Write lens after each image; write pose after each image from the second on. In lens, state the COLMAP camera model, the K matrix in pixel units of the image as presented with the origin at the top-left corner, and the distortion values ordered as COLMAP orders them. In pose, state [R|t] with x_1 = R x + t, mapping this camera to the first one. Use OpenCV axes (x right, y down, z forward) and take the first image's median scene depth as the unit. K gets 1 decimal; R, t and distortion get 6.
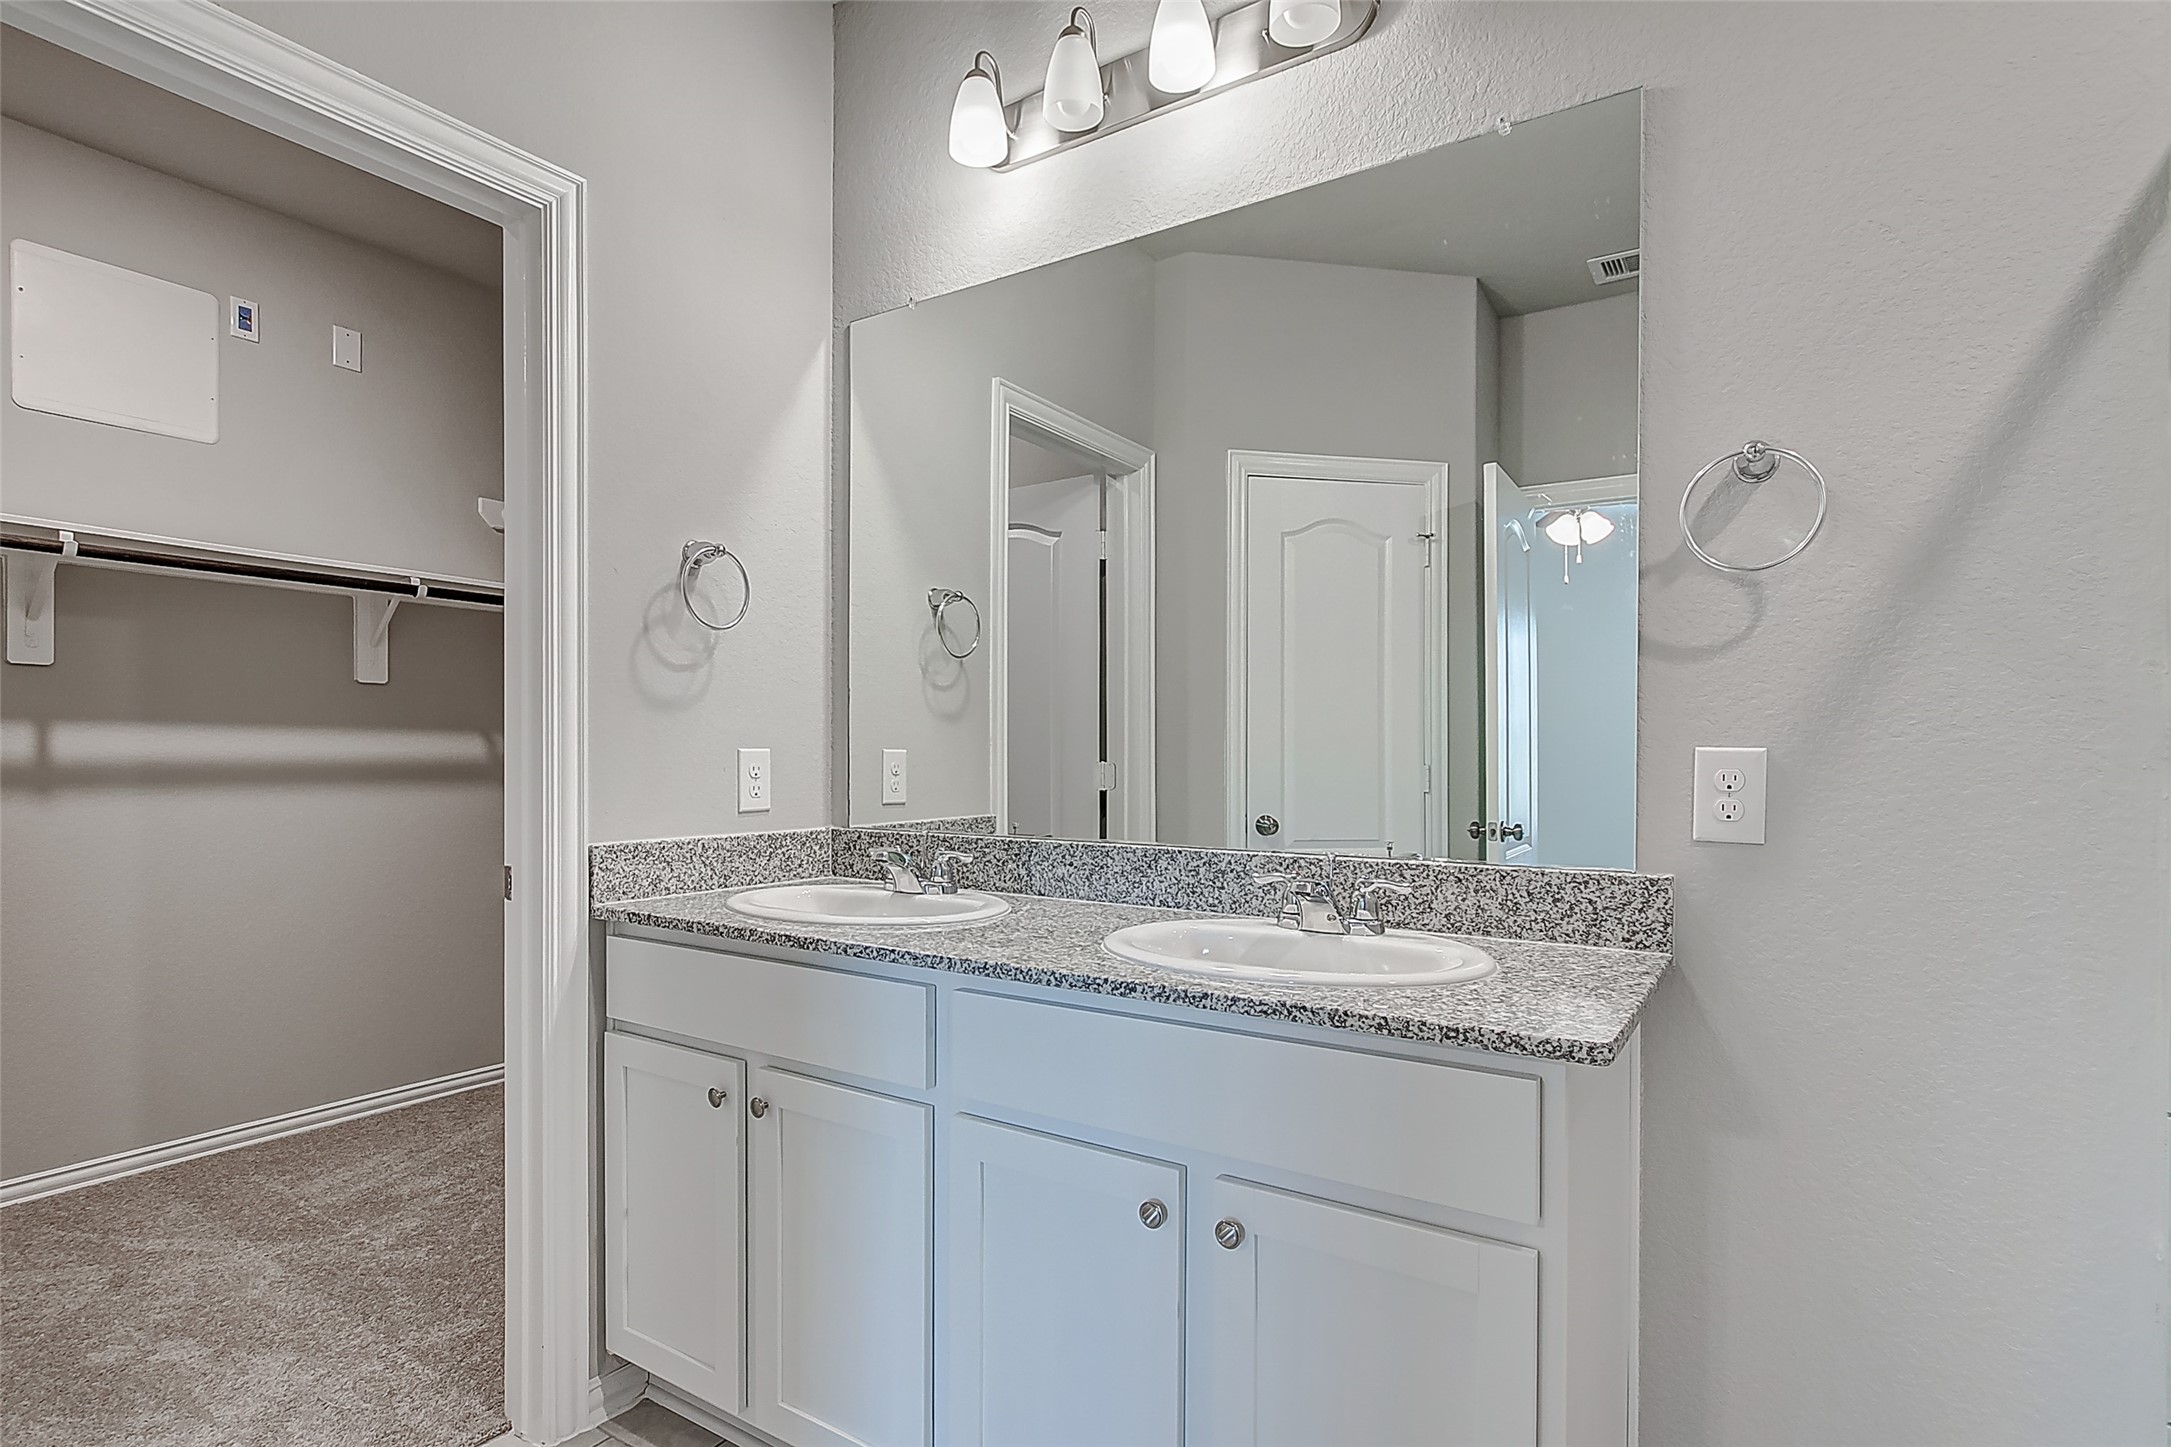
lens RADIAL K [[1084.6, 0, 1084.3], [0, 1084.6, 733.6], [0, 0, 1]] dist [-0.004384, 0.006460]
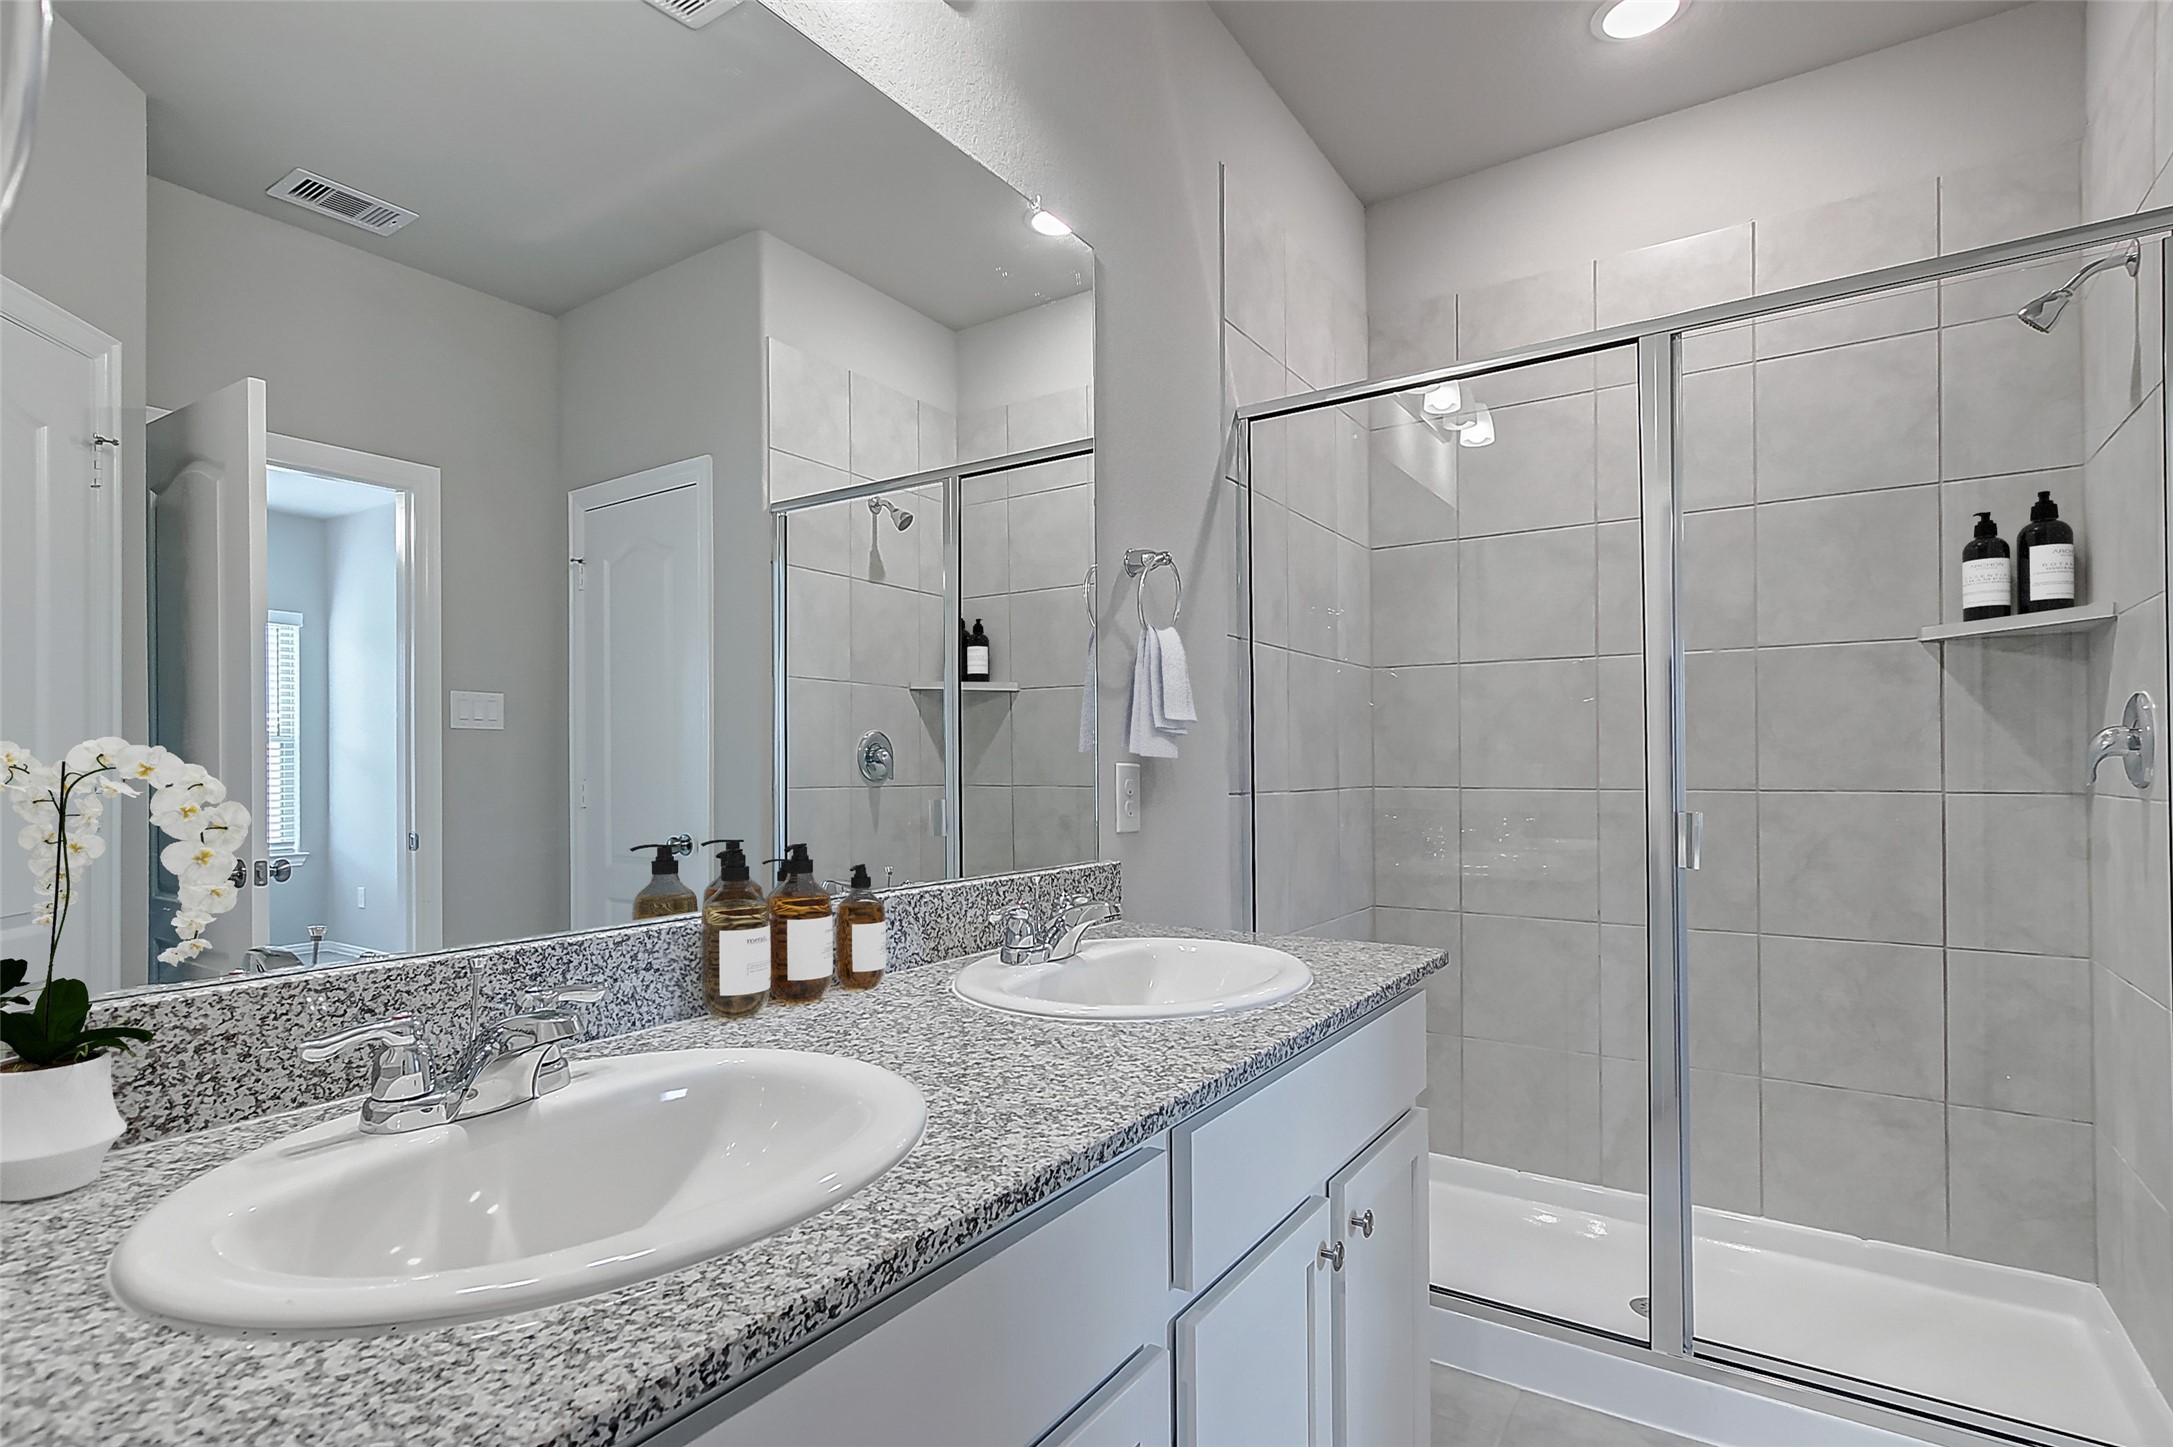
lens RADIAL K [[1085.6, 0, 1042.5], [0, 1085.6, 767.3], [0, 0, 1]] dist [-0.004384, 0.006460]
pose [[0.031702, 0.005738, 0.999481, -0.623157], [-0.000768, 0.999983, -0.005716, 0.019649], [-0.999497, -0.000586, 0.031706, 0.834769]]
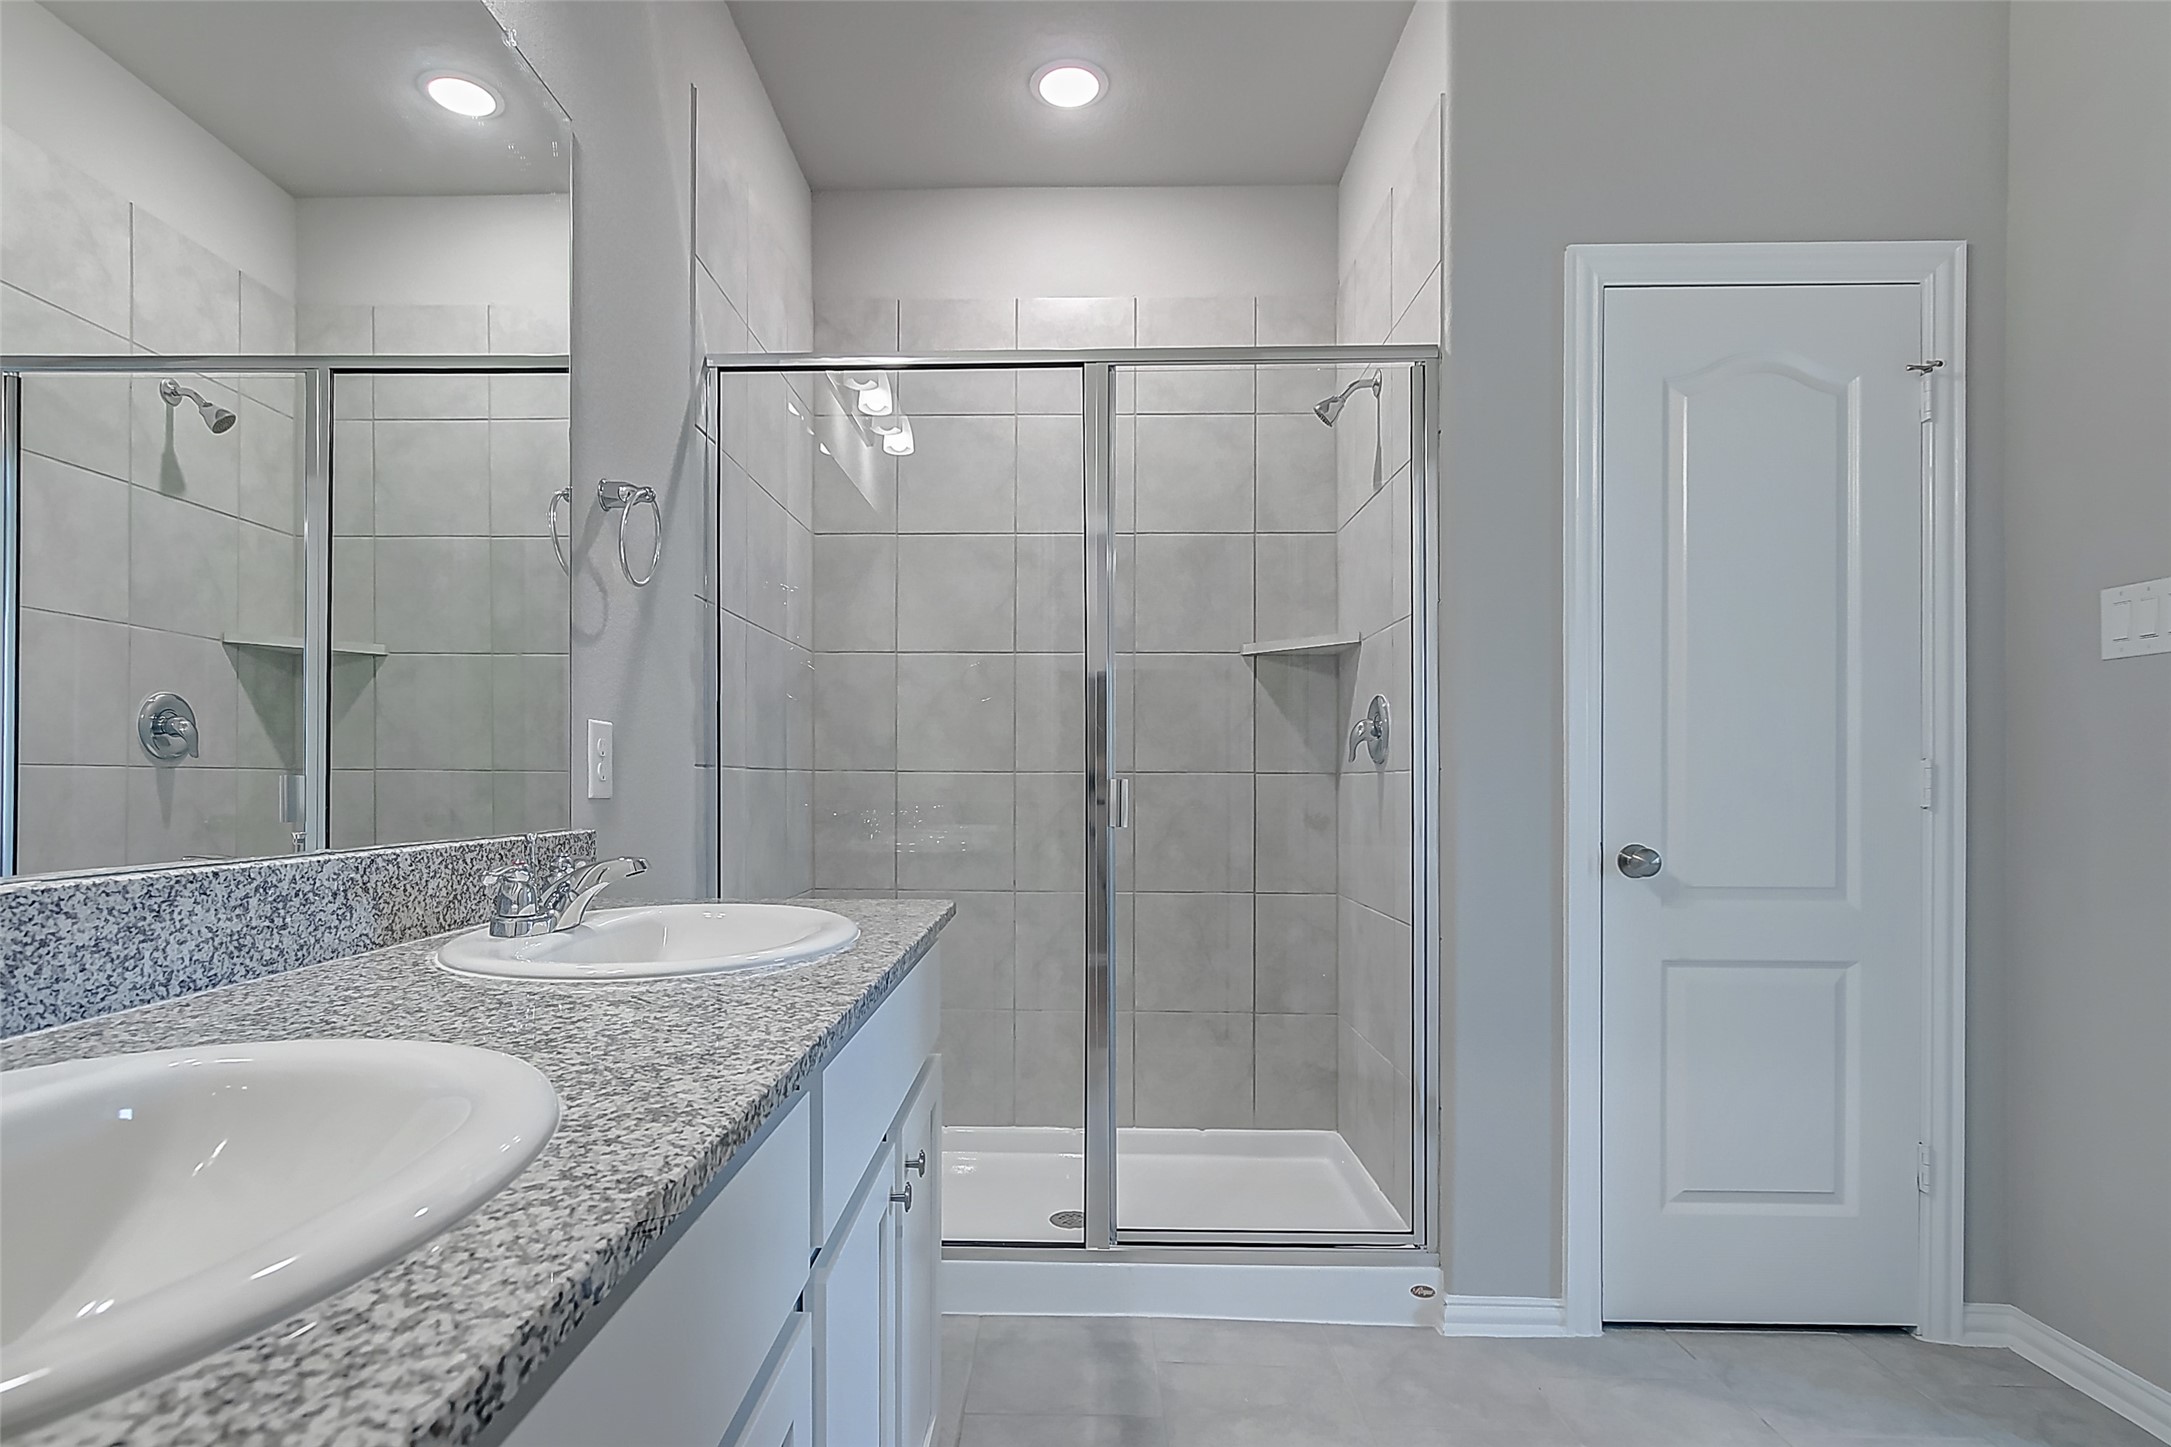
lens RADIAL K [[1084.6, 0, 1048.0], [0, 1084.6, 780.3], [0, 0, 1]] dist [-0.004384, 0.006460]
pose [[-0.520041, 0.003587, 0.854134, -0.556933], [-0.005601, 0.999955, -0.007610, 0.067186], [-0.854123, -0.008742, -0.519998, 0.943308]]
